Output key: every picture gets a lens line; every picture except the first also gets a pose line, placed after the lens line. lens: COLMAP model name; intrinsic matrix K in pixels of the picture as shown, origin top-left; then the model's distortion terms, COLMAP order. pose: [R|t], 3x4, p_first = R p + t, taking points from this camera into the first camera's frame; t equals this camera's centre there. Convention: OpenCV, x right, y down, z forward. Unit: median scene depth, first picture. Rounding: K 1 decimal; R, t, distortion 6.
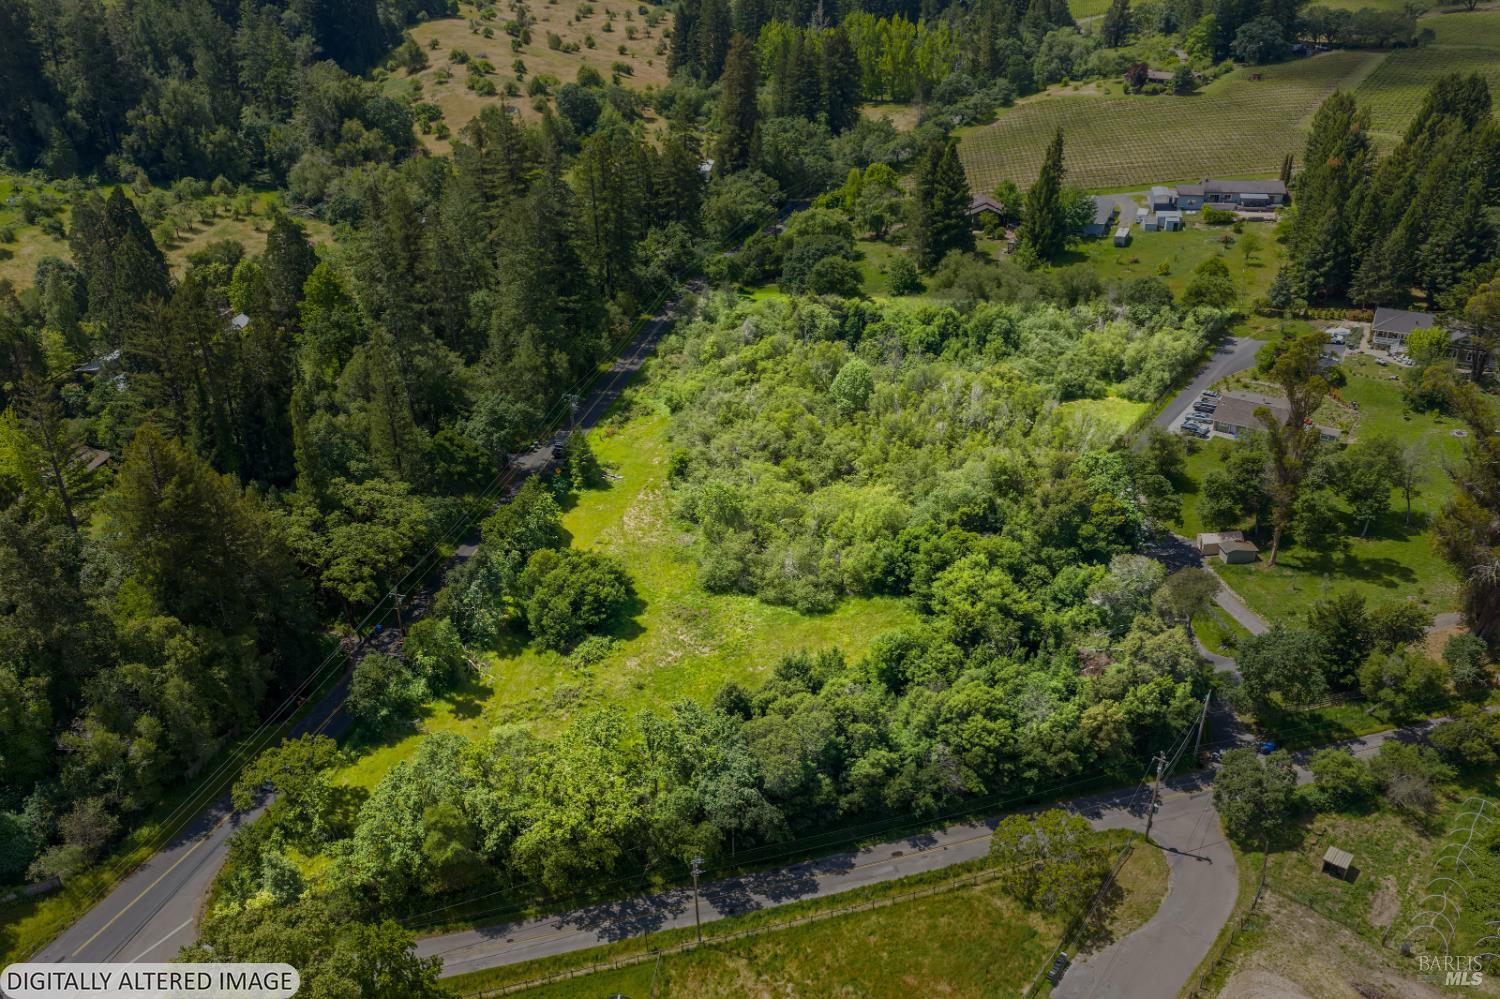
lens RADIAL K [[1221.3, 0, 755.4], [0, 1221.3, 500.6], [0, 0, 1]] dist [0.020106, -0.036571]
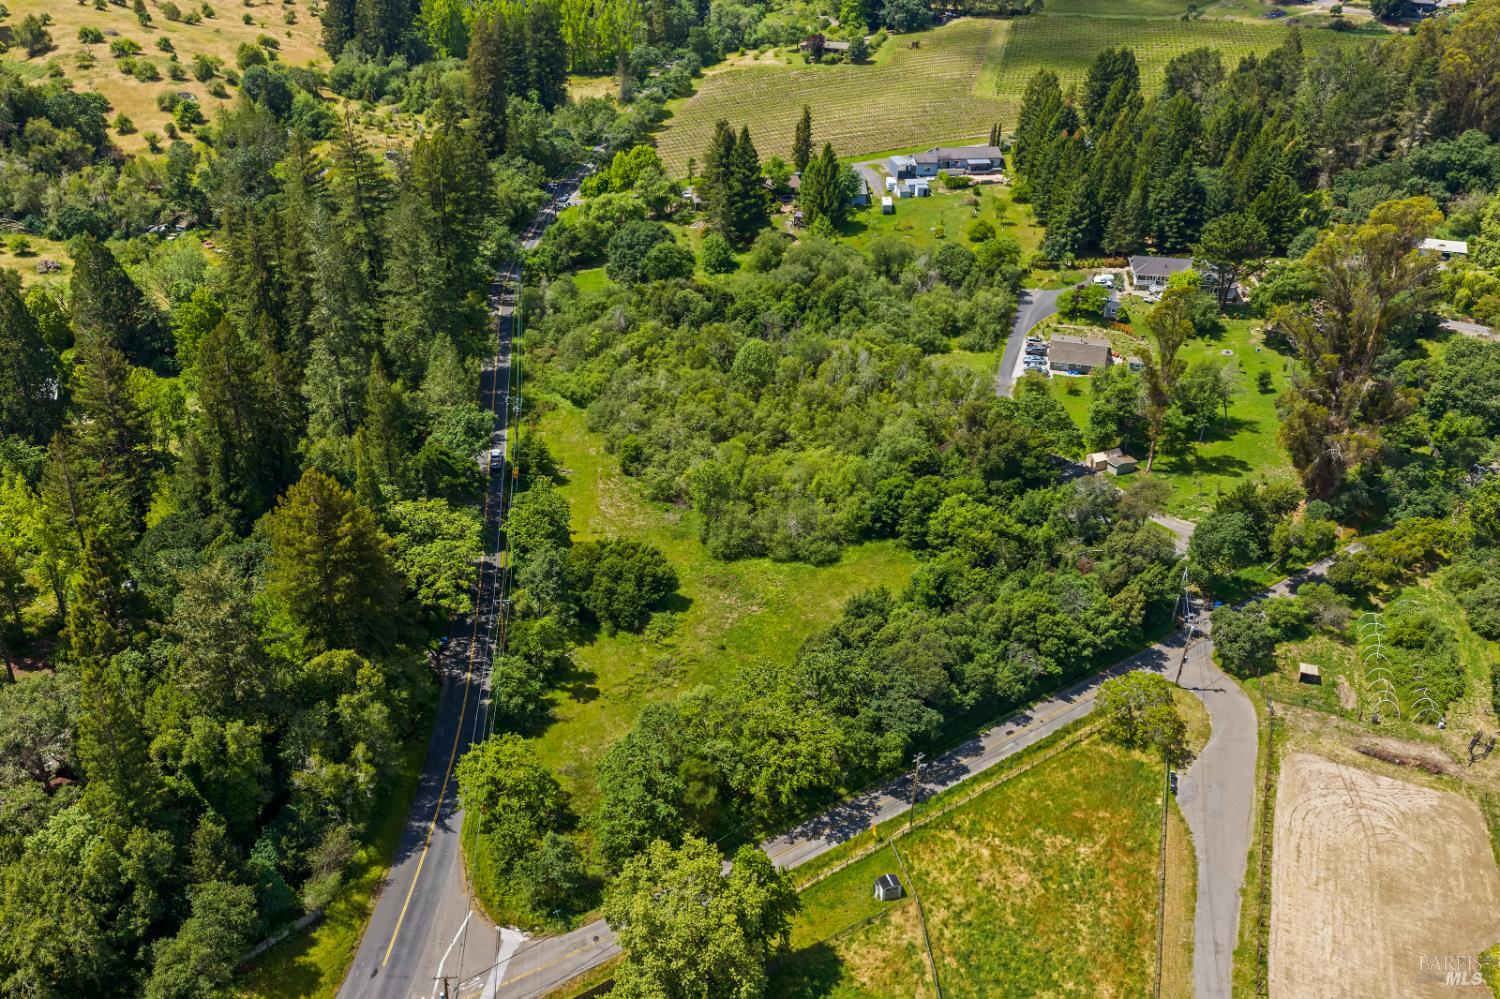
lens RADIAL K [[1291.2, 0, 754.9], [0, 1291.2, 495.0], [0, 0, 1]] dist [0.018635, -0.036103]
pose [[0.936129, -0.131939, 0.325968, -0.389497], [0.125306, 0.991256, 0.041363, -0.029142], [-0.328575, 0.002124, 0.944475, -0.120751]]
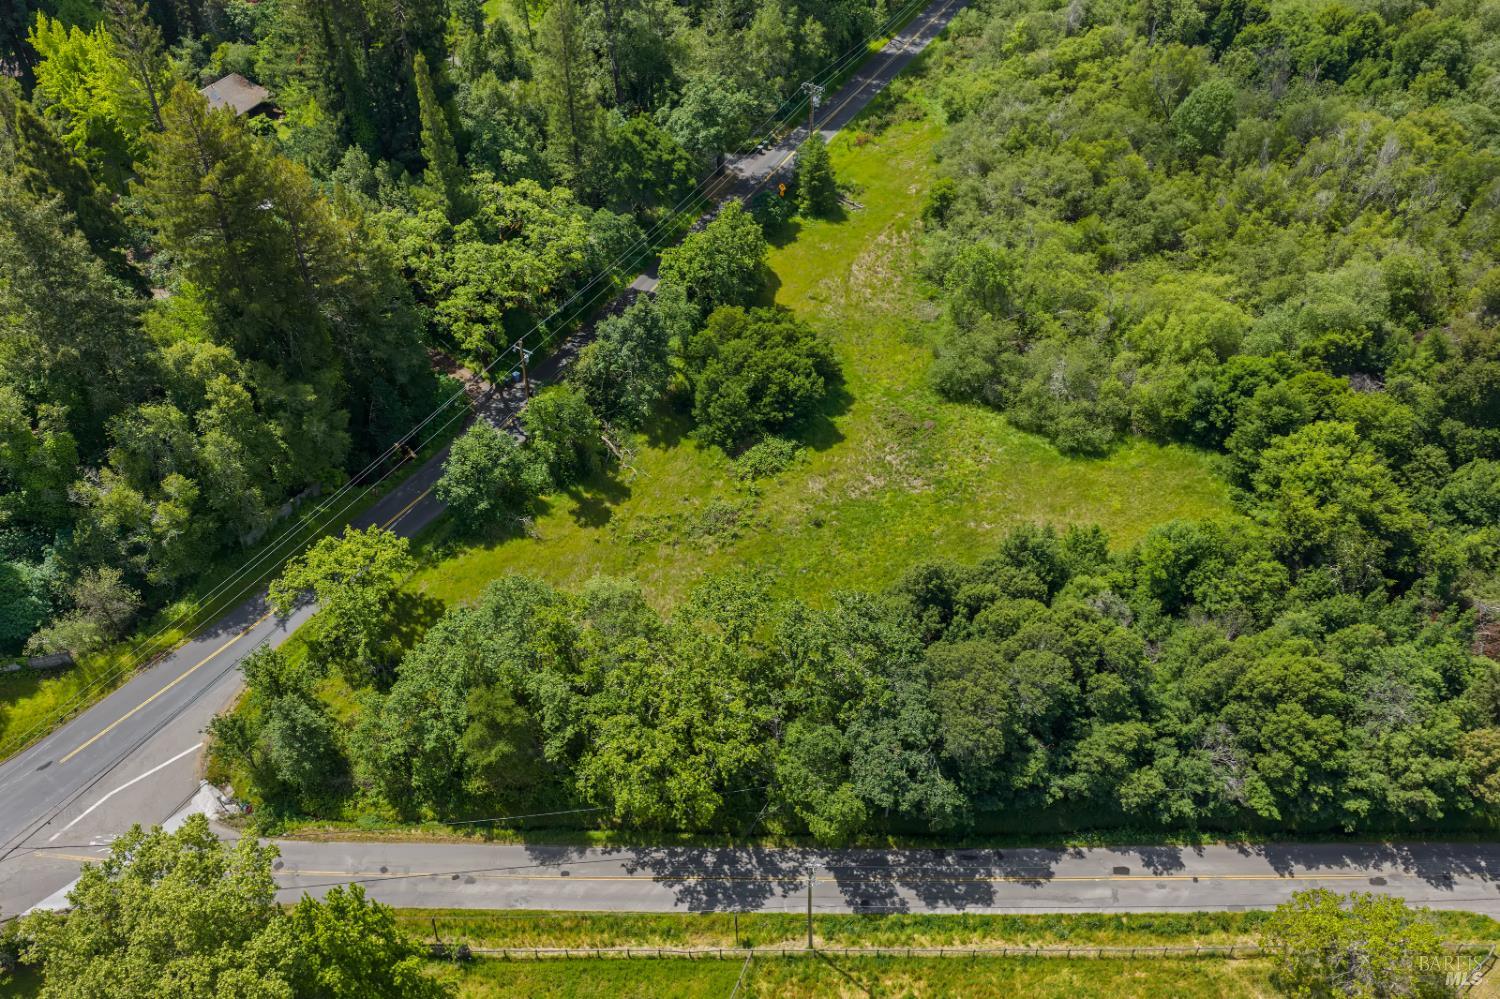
lens RADIAL K [[1237.6, 0, 753.9], [0, 1237.6, 504.1], [0, 0, 1]] dist [0.019334, -0.037906]
pose [[0.963344, 0.184630, -0.194629, 0.010890], [-0.127845, 0.953772, 0.271981, -0.051869], [0.235848, -0.237129, 0.942415, 0.255038]]
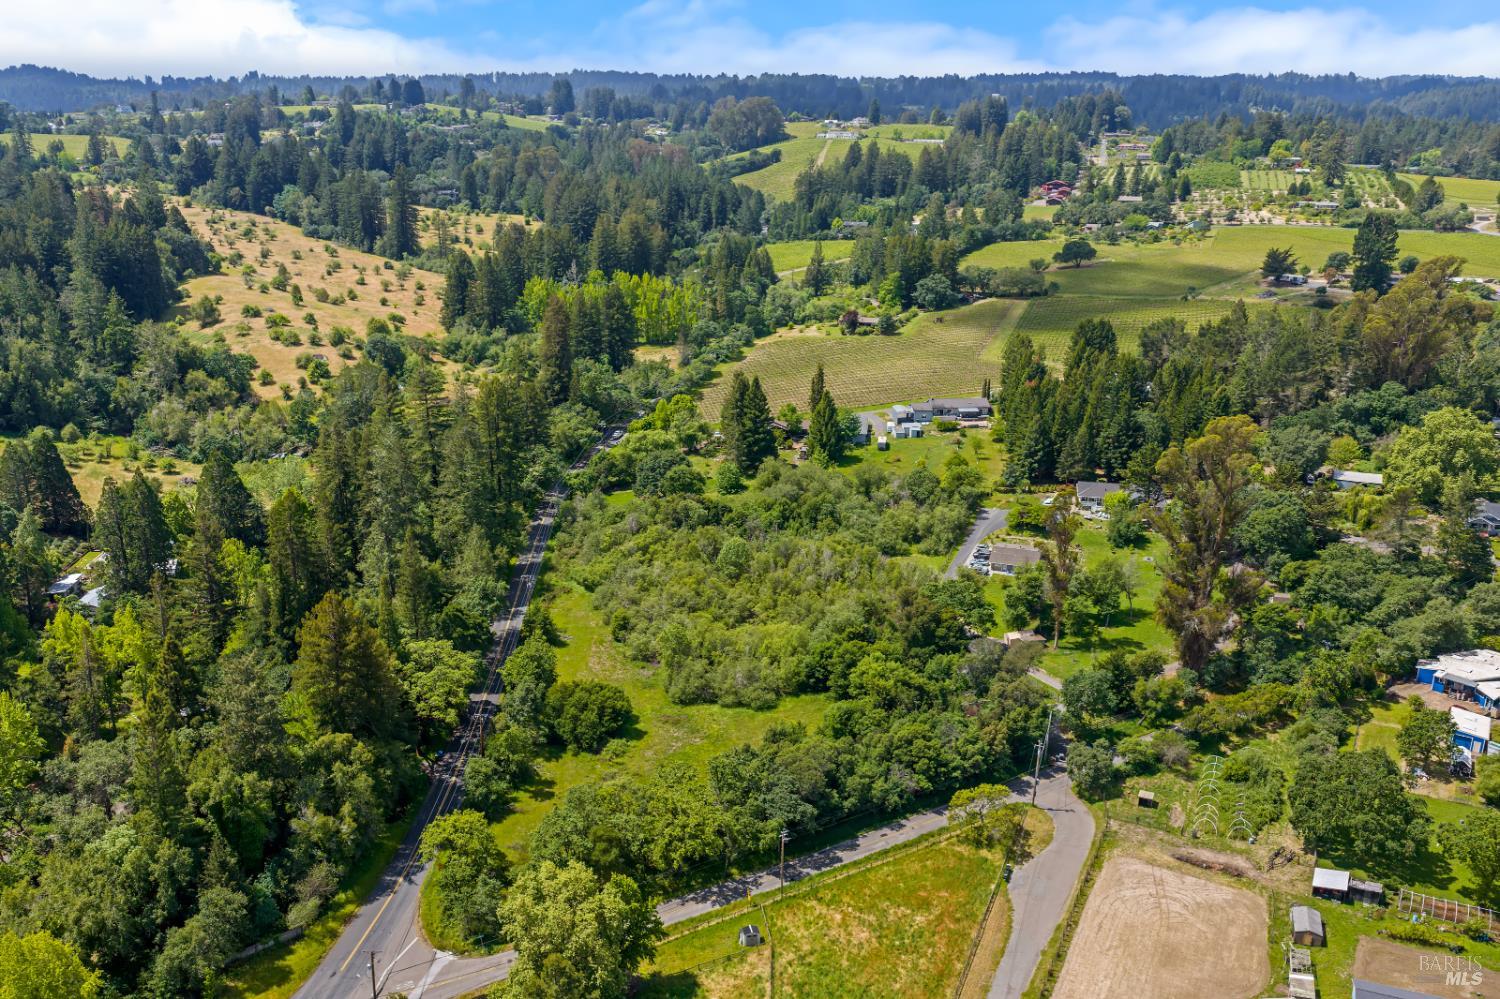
lens RADIAL K [[1248.0, 0, 754.5], [0, 1248.0, 502.8], [0, 0, 1]] dist [0.019357, -0.035429]
pose [[0.963566, -0.052383, 0.262291, -0.309927], [0.099081, 0.980775, -0.168115, 0.096474], [-0.248442, 0.187978, 0.950232, -0.368275]]
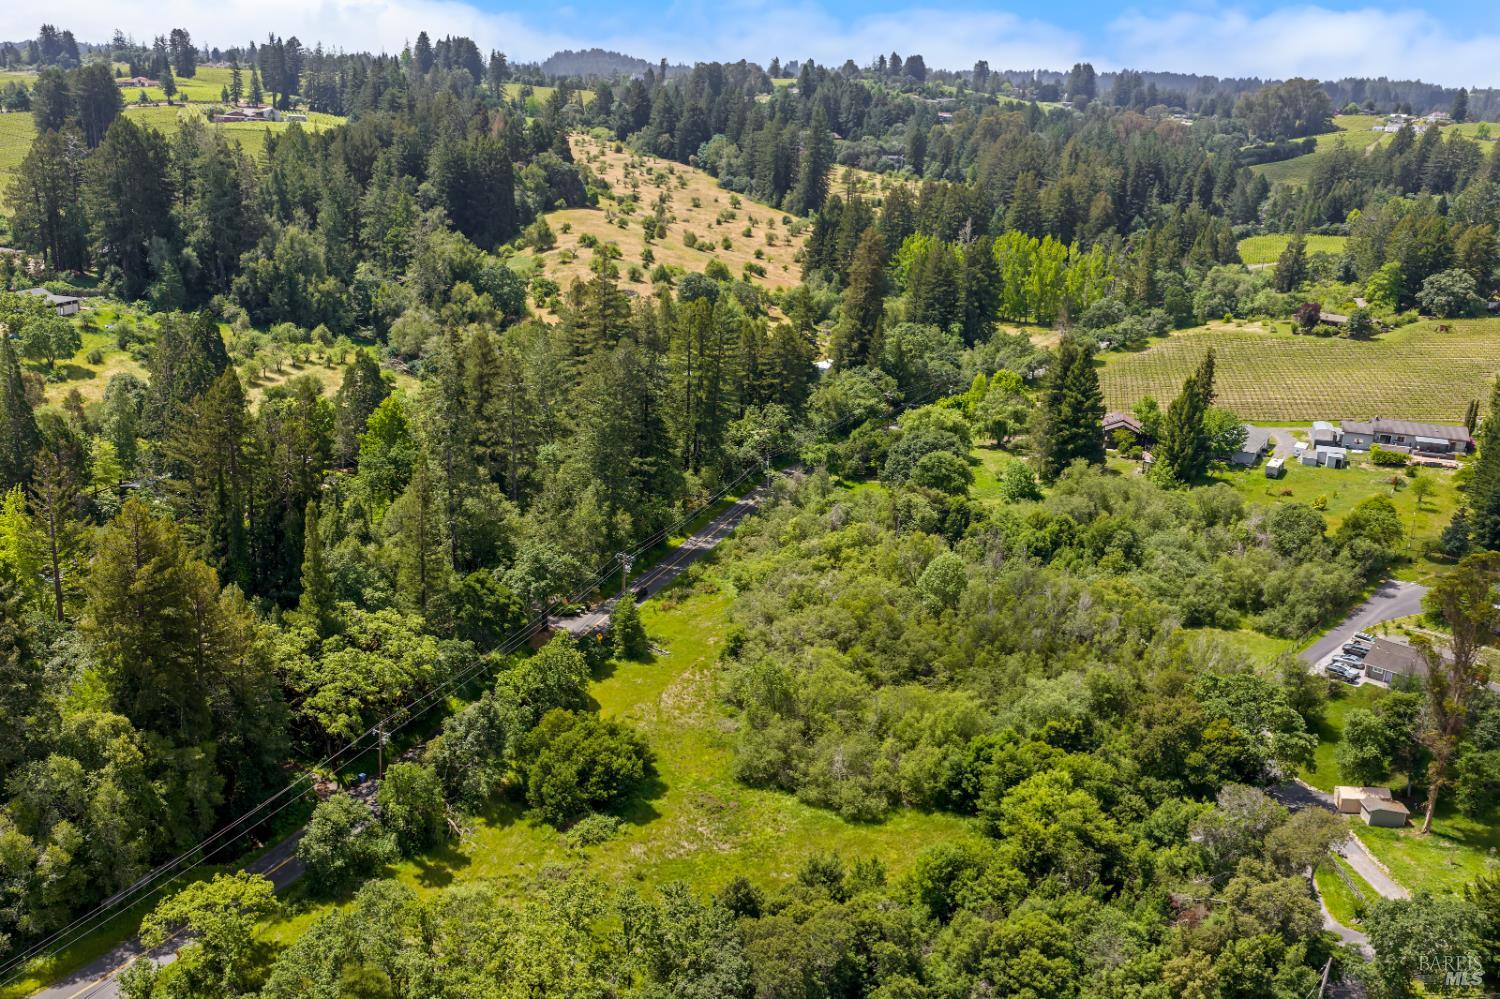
lens RADIAL K [[1334.5, 0, 757.2], [0, 1334.5, 500.8], [0, 0, 1]] dist [0.024733, -0.054844]
pose [[0.989939, 0.100591, -0.099508, 0.045758], [-0.117871, 0.975324, -0.186682, 0.055124], [0.078274, 0.196533, 0.977368, 0.047771]]
